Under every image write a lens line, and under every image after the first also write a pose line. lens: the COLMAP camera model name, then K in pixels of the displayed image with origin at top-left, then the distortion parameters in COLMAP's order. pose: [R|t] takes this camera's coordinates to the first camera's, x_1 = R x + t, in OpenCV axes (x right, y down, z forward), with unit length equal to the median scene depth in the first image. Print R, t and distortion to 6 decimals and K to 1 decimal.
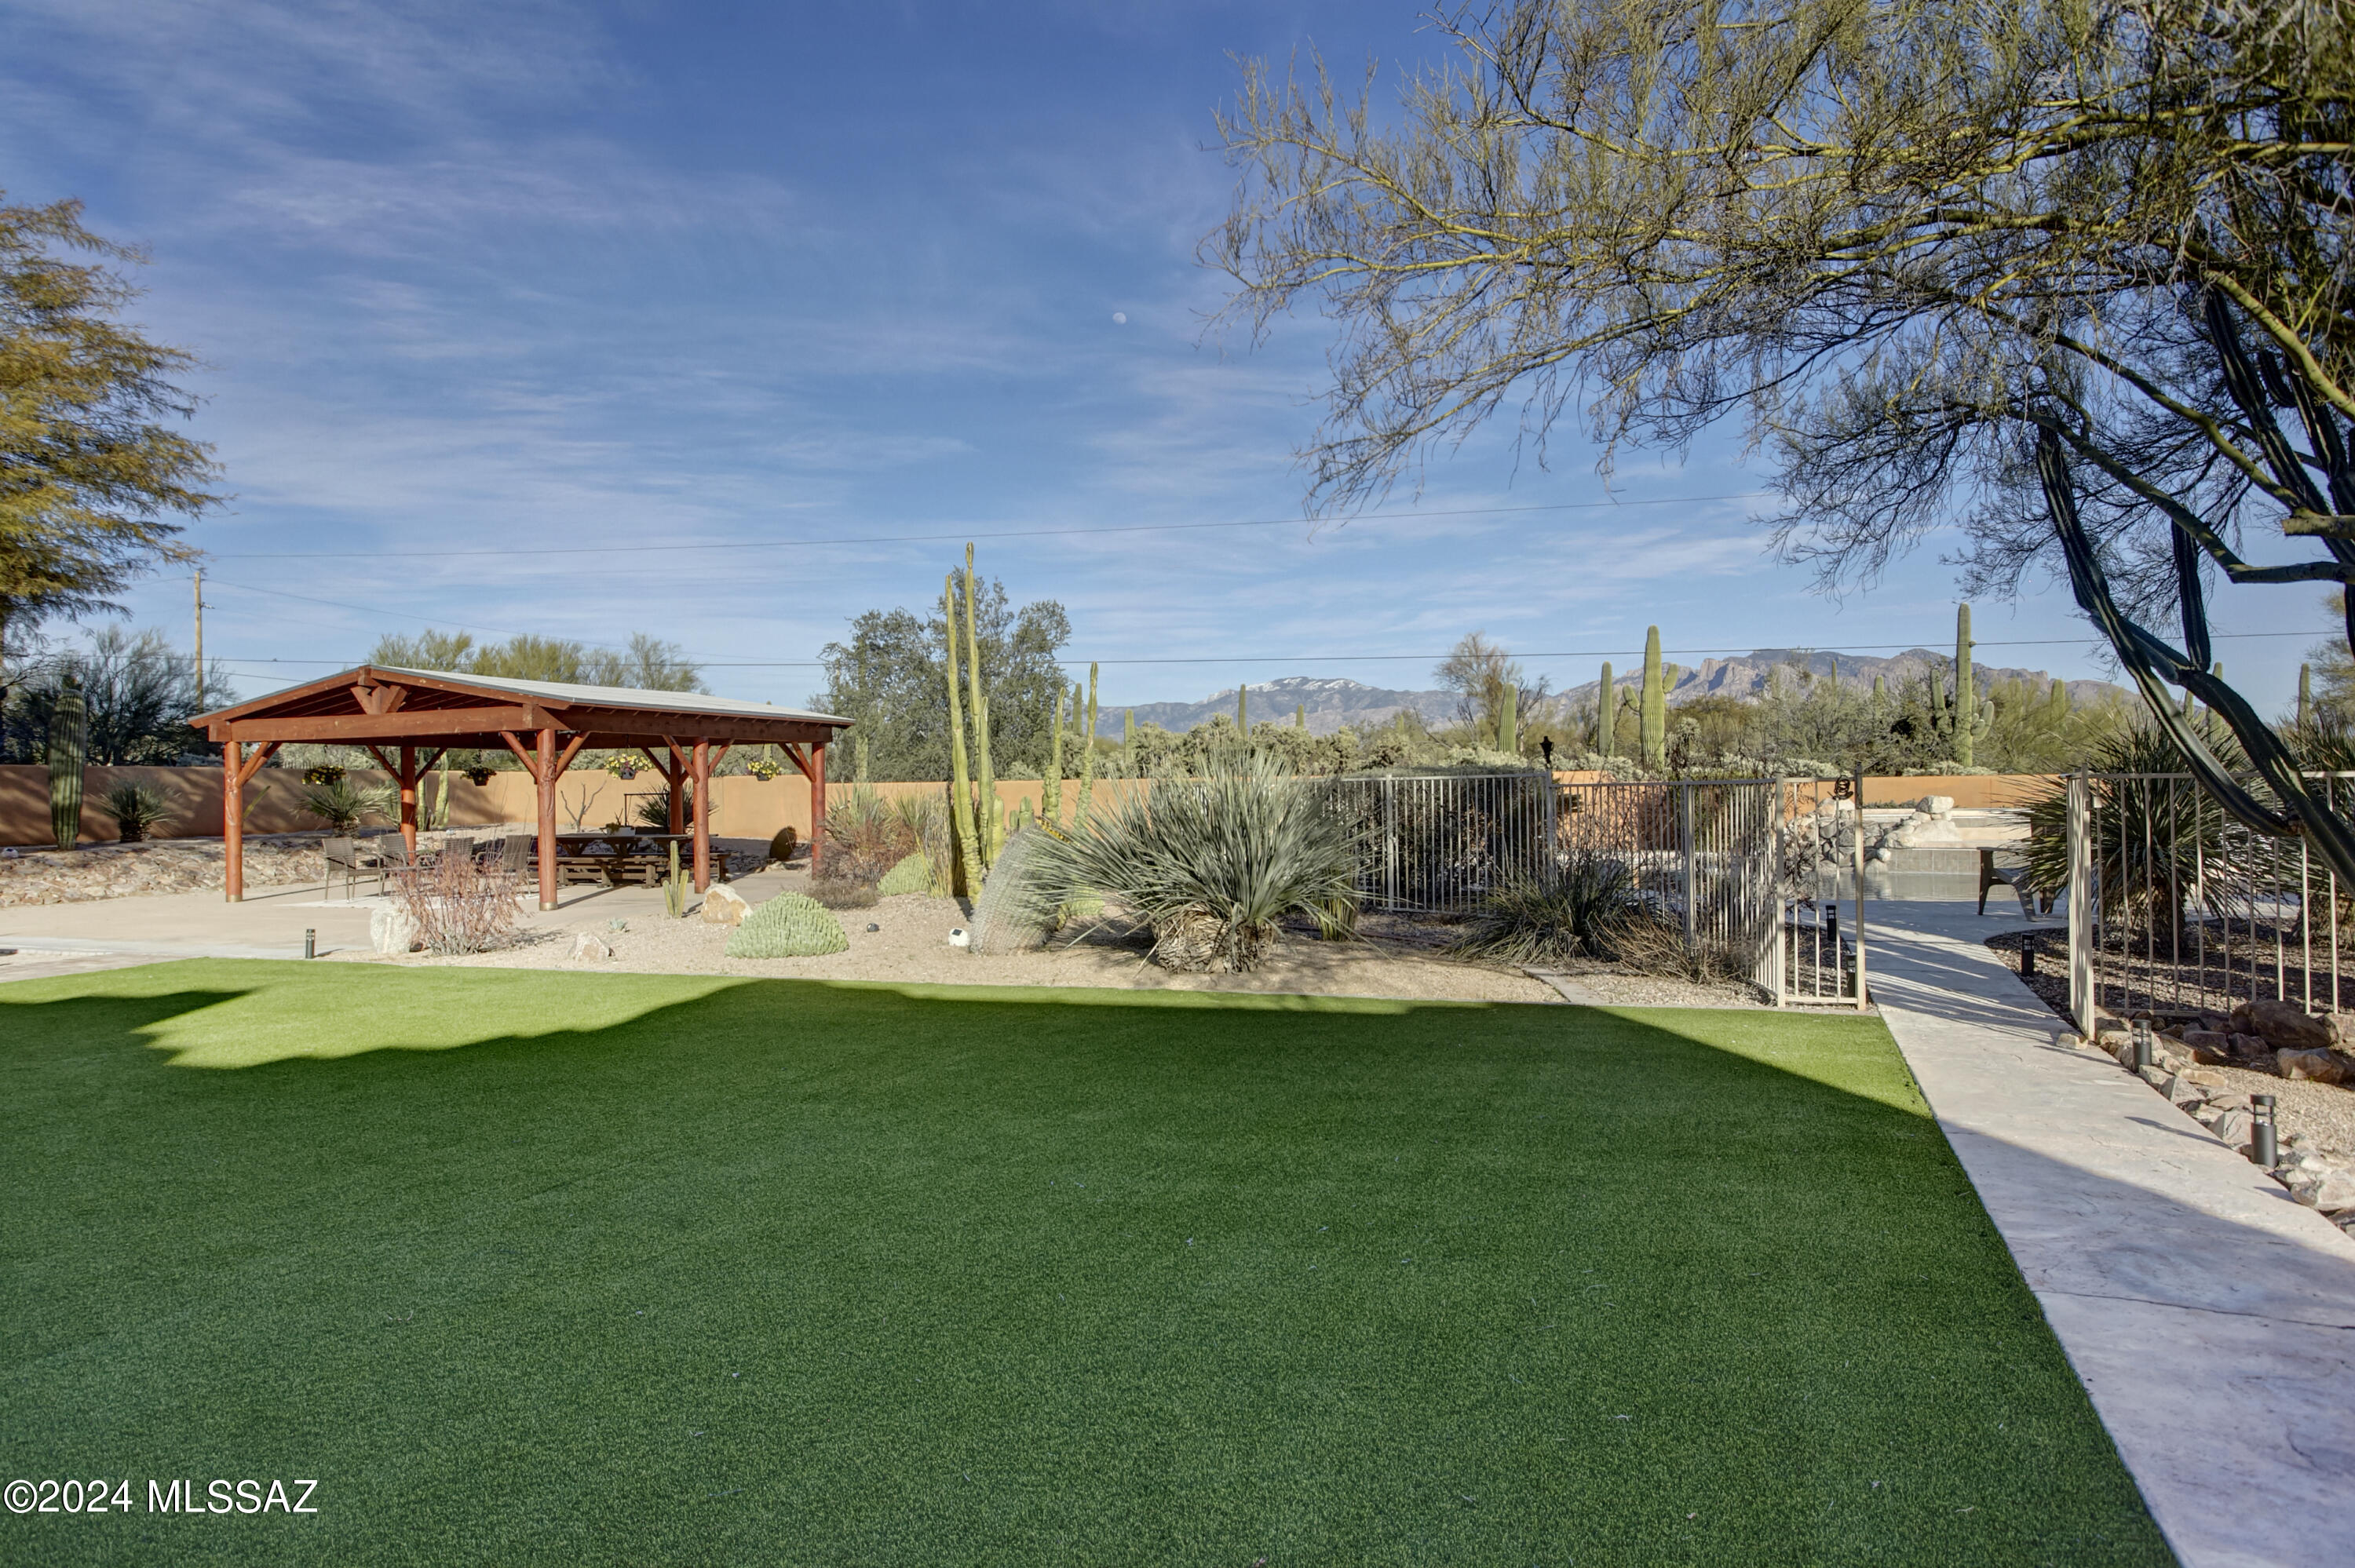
lens RADIAL K [[1497.5, 0, 1172.0], [0, 1497.5, 776.4], [0, 0, 1]] dist [-0.005892, 0.004335]
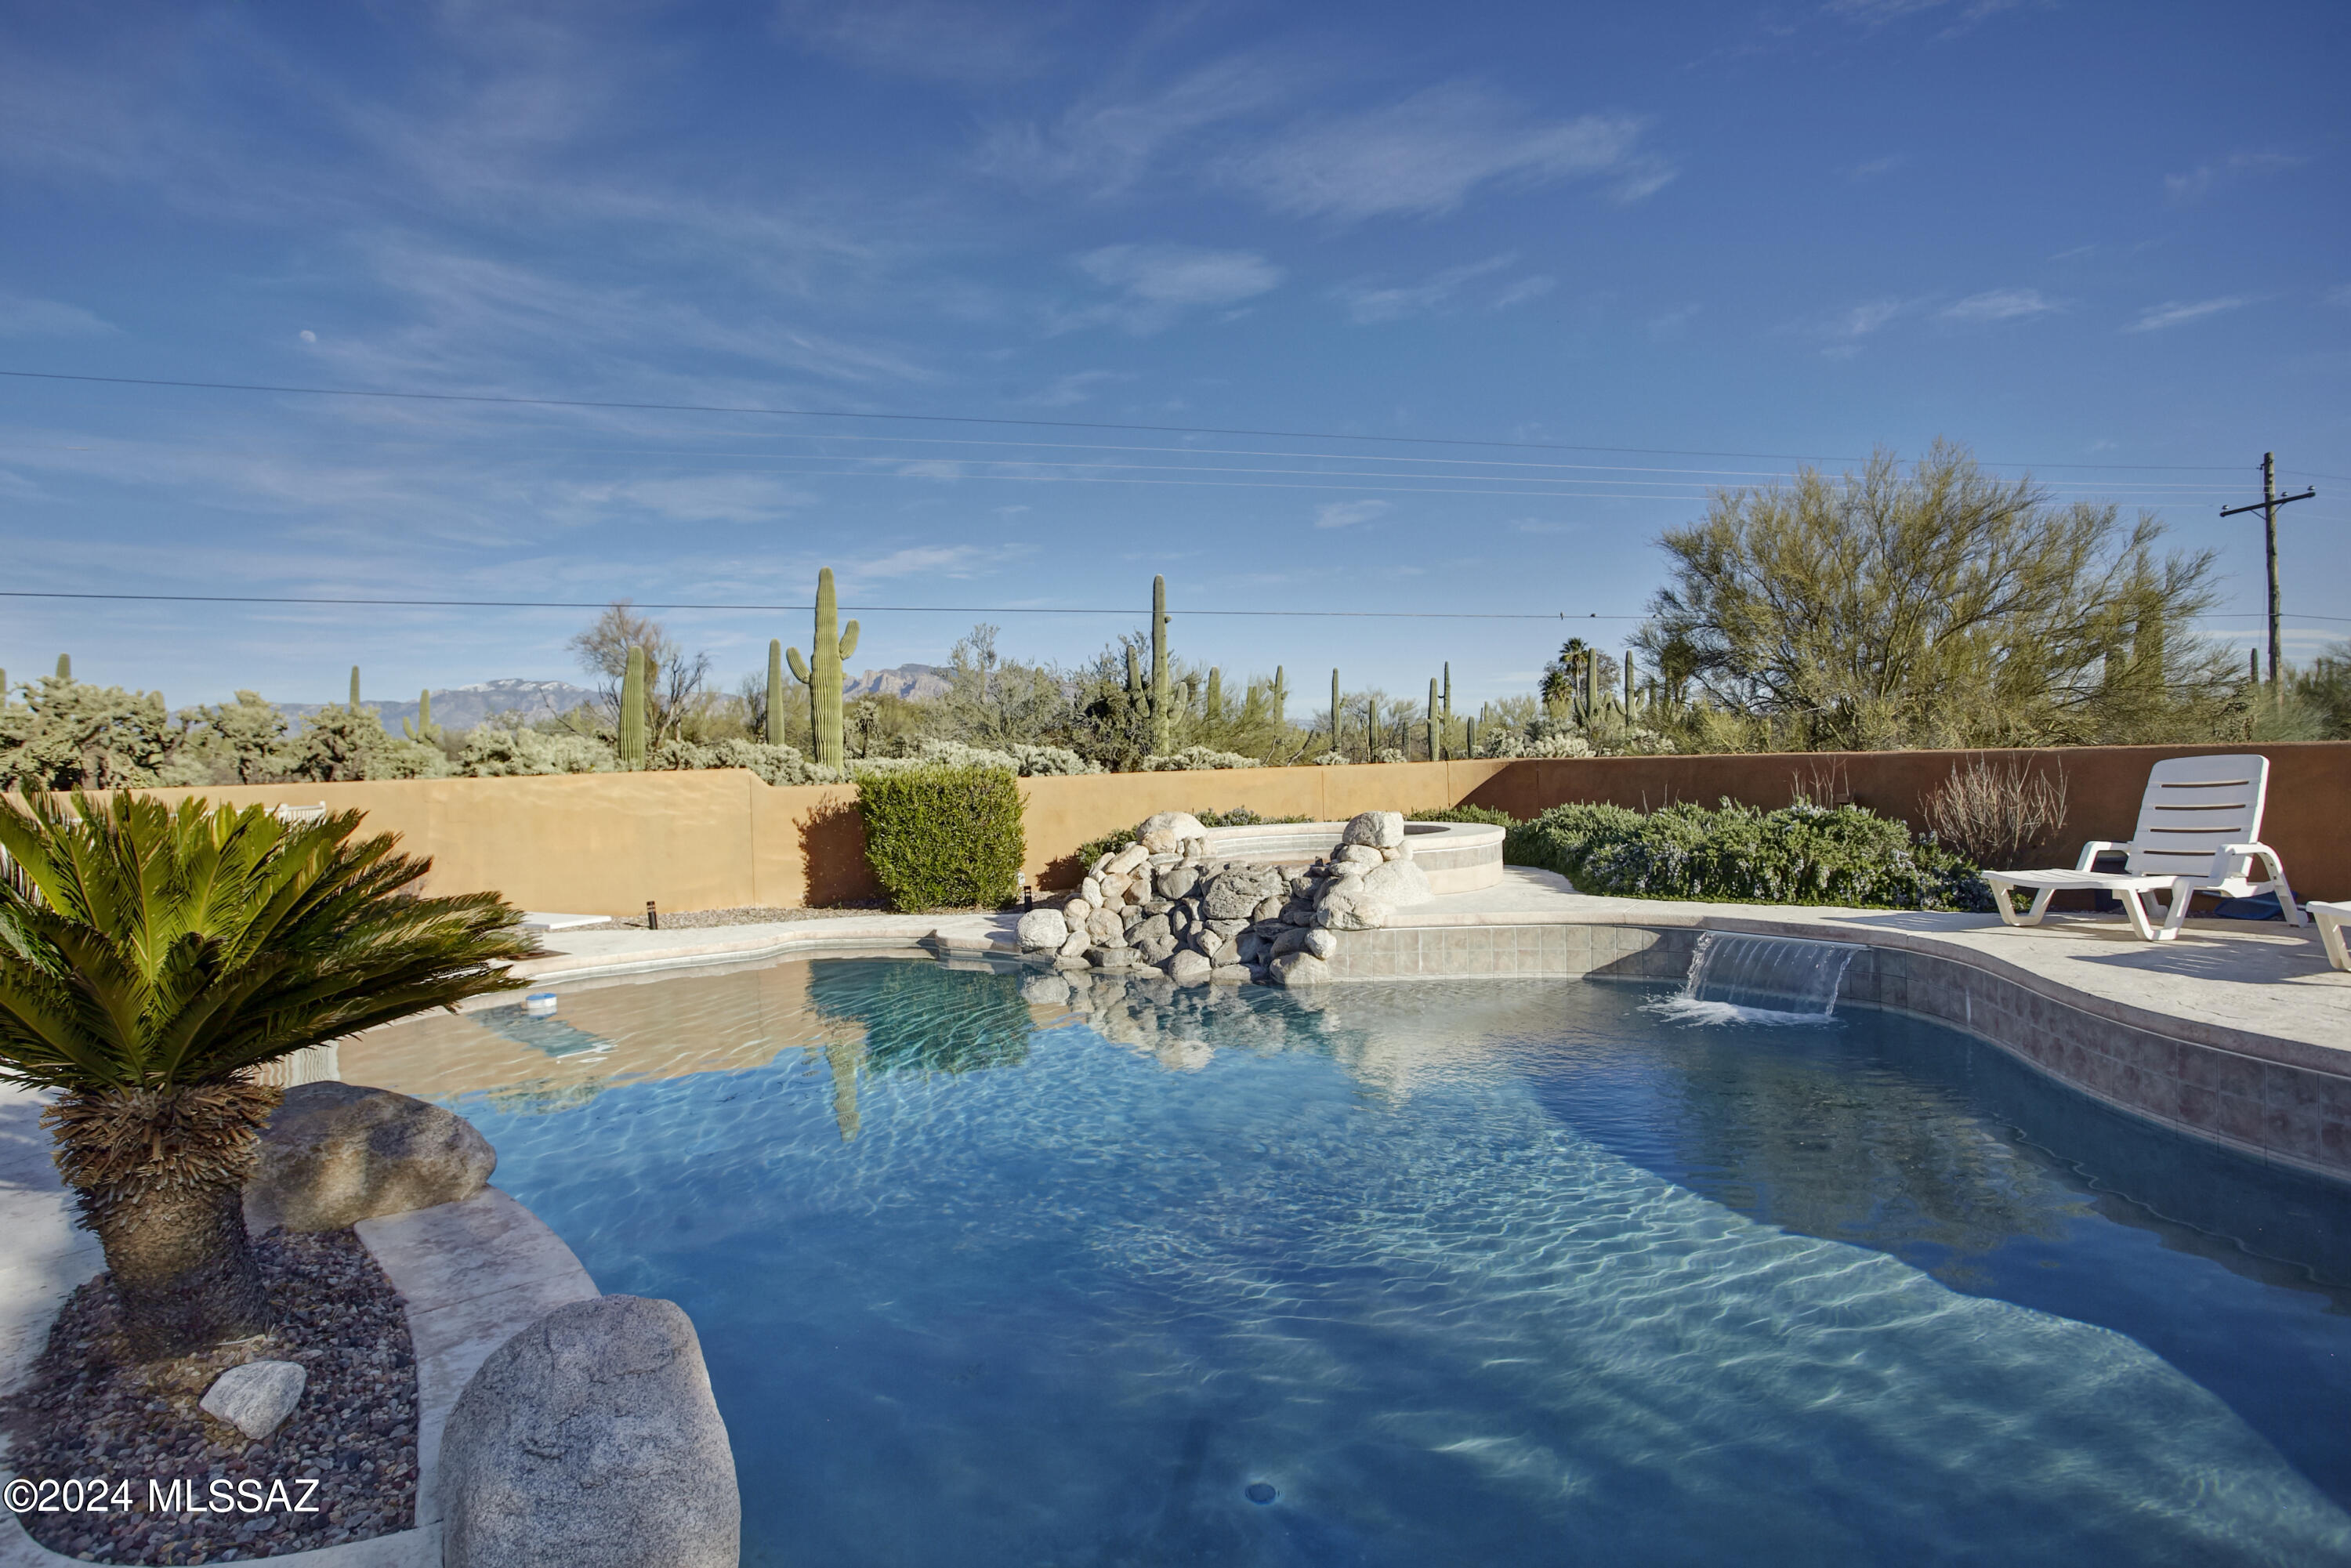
lens RADIAL K [[1176.5, 0, 1162.8], [0, 1176.5, 779.9], [0, 0, 1]] dist [0.014121, 0.002405]
pose [[0.831821, -0.025518, 0.554457, 0.225968], [0.017219, 0.999648, 0.020174, -0.007478], [-0.554777, -0.007233, 0.831968, 0.708849]]
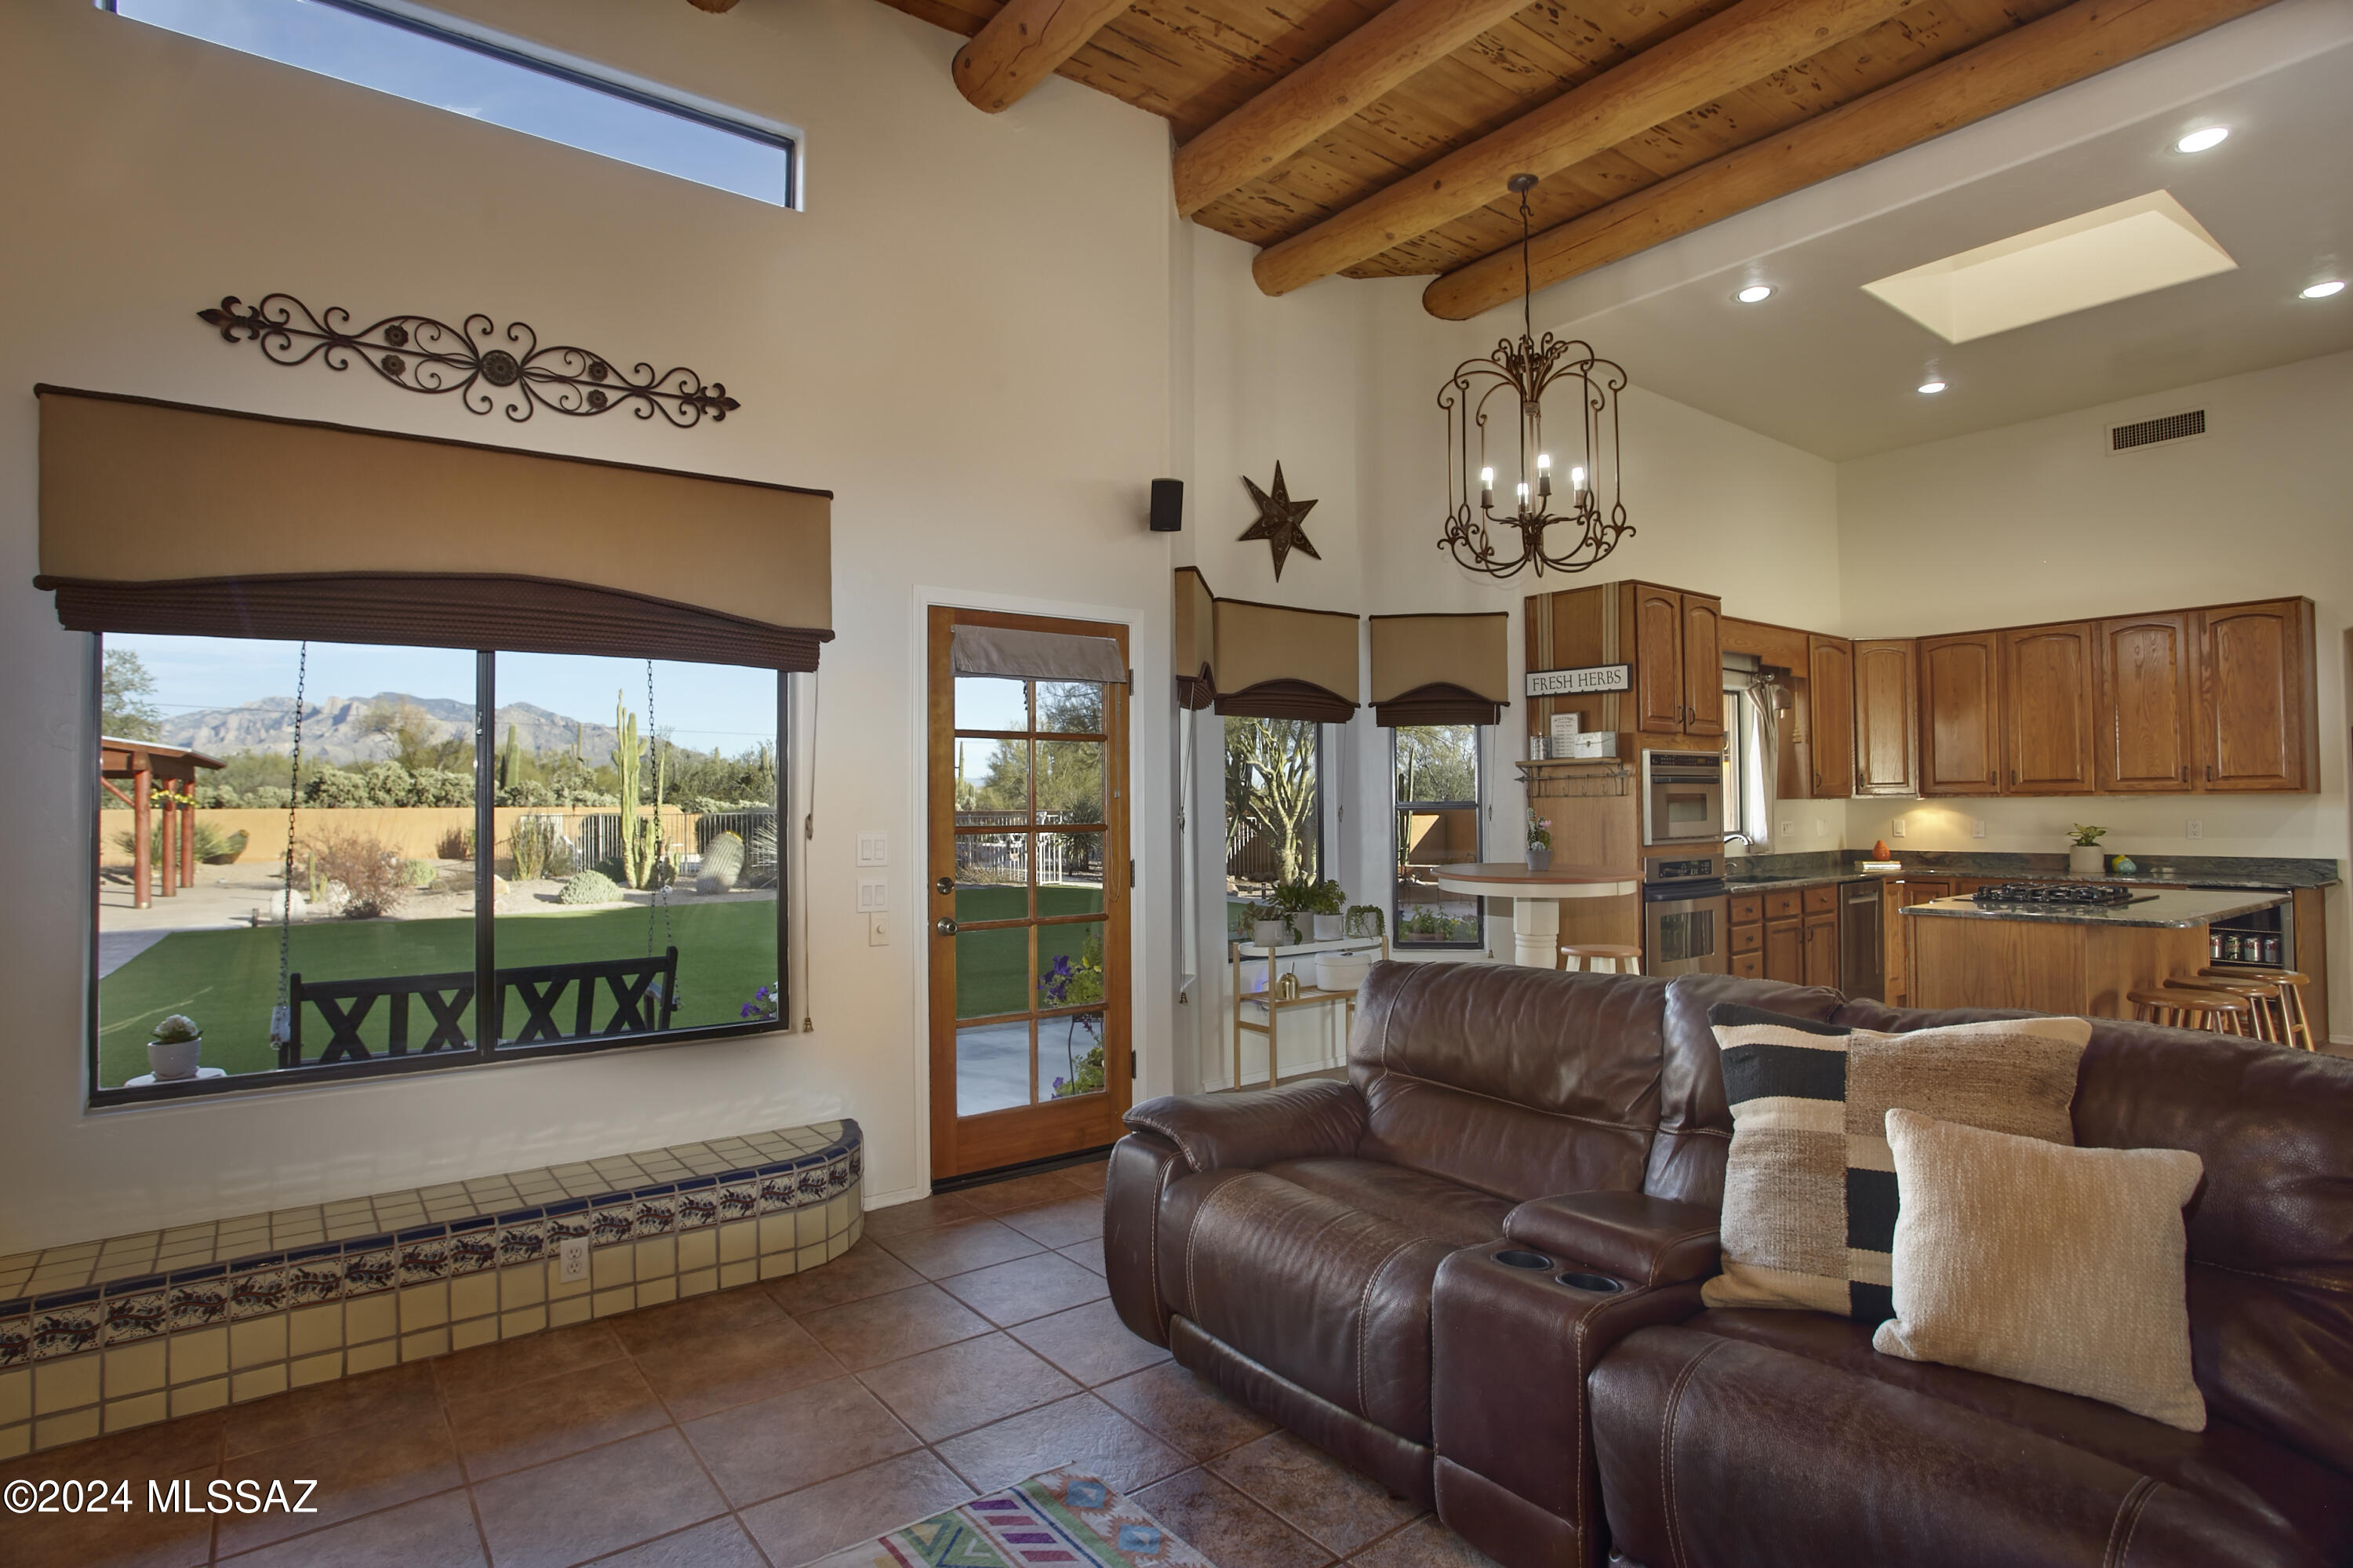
lens RADIAL K [[1214.1, 0, 1158.1], [0, 1214.1, 783.9], [0, 0, 1]] dist [-0.052510, 0.017481]
pose [[0.570482, 0.024341, 0.820949, -0.683099], [-0.009849, 0.999692, -0.022796, -0.004608], [-0.821251, 0.004919, 0.570546, -0.309525]]
